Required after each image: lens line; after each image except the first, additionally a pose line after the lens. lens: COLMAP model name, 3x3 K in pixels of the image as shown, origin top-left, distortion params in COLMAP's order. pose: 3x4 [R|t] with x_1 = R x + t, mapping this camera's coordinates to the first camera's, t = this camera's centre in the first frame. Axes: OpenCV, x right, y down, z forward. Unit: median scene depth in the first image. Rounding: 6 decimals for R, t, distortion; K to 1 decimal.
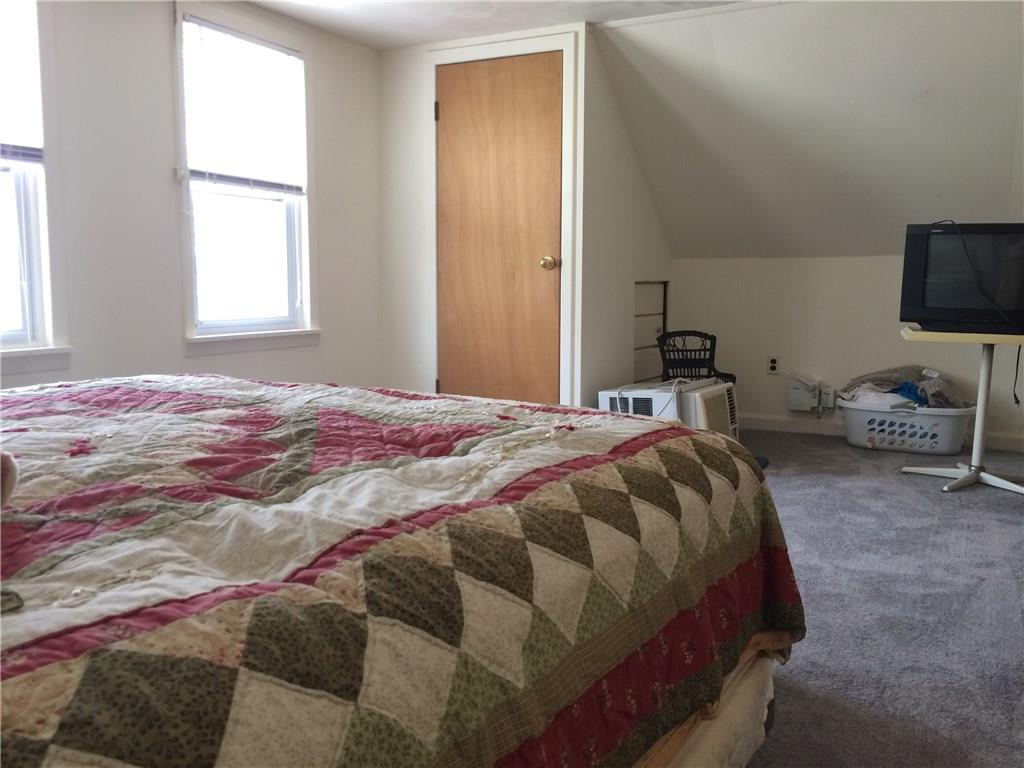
lens RADIAL K [[873.4, 0, 509.6], [0, 873.4, 385.2], [0, 0, 1]] dist [0.061347, -0.063424]
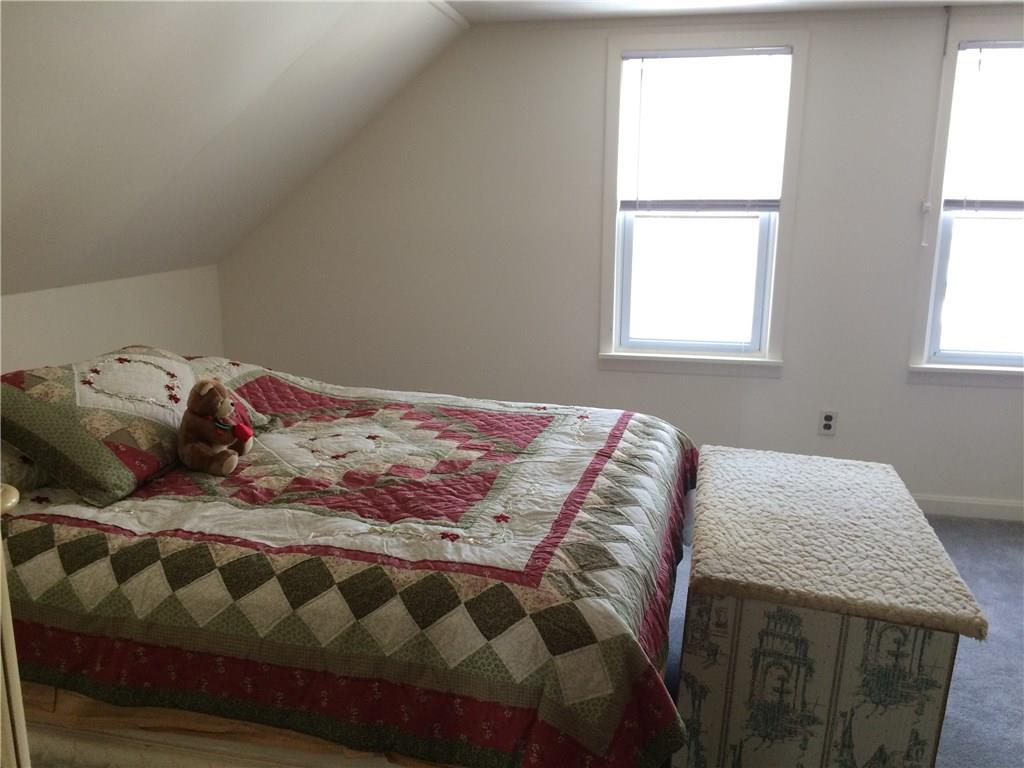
lens RADIAL K [[873.4, 0, 509.6], [0, 873.4, 385.2], [0, 0, 1]] dist [0.061347, -0.063424]
pose [[0.311394, 0.194146, -0.930237, 0.534048], [-0.123139, 0.978898, 0.163082, -0.167717], [0.942269, 0.063765, 0.328730, 0.265409]]
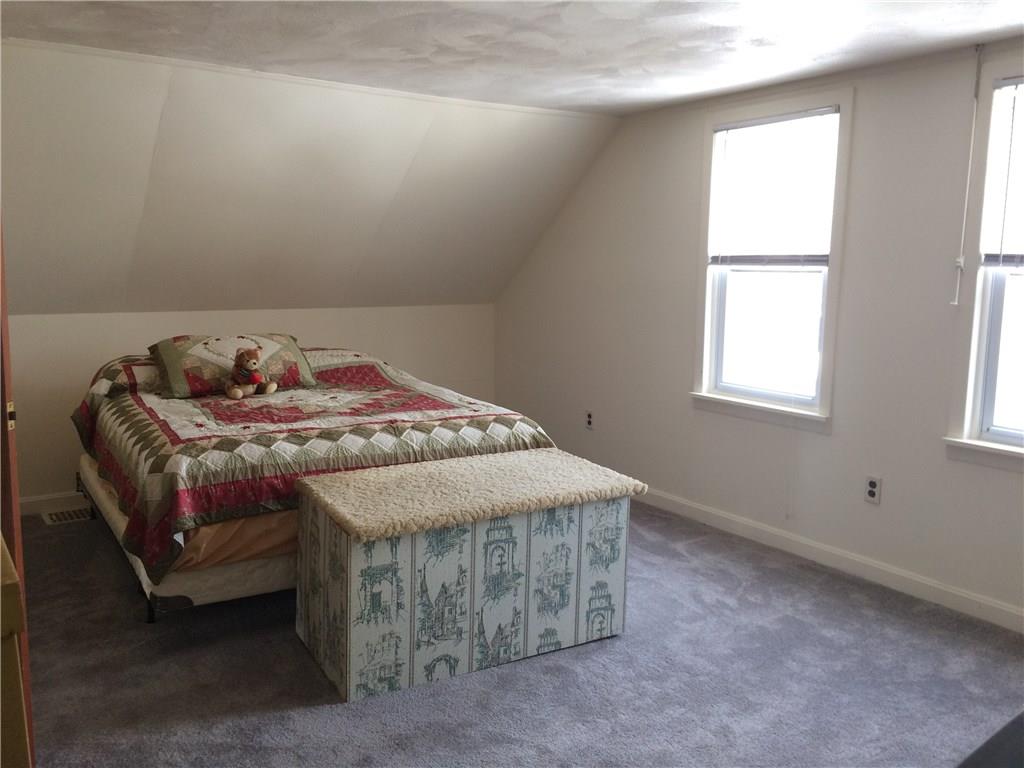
lens RADIAL K [[873.4, 0, 509.6], [0, 873.4, 385.2], [0, 0, 1]] dist [0.061347, -0.063424]
pose [[-0.450443, 0.113512, -0.885560, 0.766635], [-0.126549, 0.973752, 0.189187, -0.264732], [0.883791, 0.197284, -0.424255, 1.160541]]
